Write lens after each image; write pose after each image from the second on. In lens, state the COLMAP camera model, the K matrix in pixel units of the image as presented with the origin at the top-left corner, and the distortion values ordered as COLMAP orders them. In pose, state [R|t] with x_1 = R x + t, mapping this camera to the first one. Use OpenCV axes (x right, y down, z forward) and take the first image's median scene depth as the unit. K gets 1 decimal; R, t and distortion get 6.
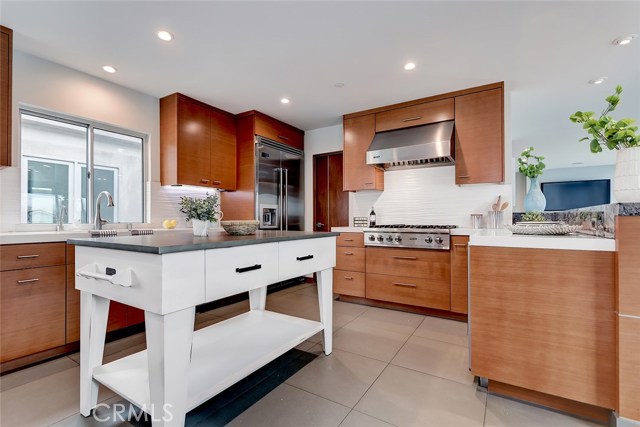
lens RADIAL K [[301.2, 0, 308.8], [0, 301.2, 218.7], [0, 0, 1]] dist [0.006425, -0.001044]
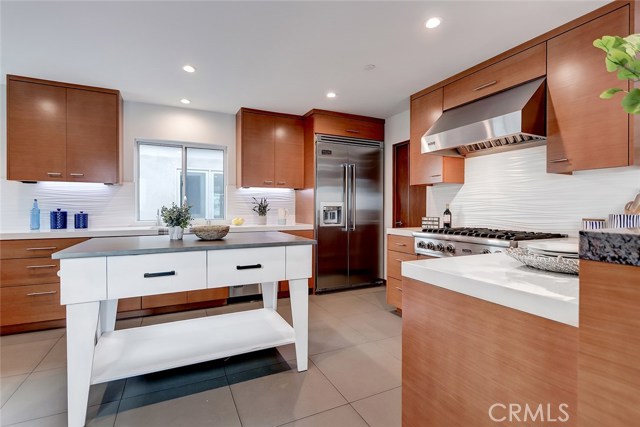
lens RADIAL K [[301.2, 0, 316.9], [0, 301.2, 209.8], [0, 0, 1]] dist [0.006425, -0.001044]
pose [[0.846440, 0.008711, -0.532413, 0.363085], [-0.002434, 0.999919, 0.012491, -0.035456], [0.532479, -0.009277, 0.846392, 0.149076]]
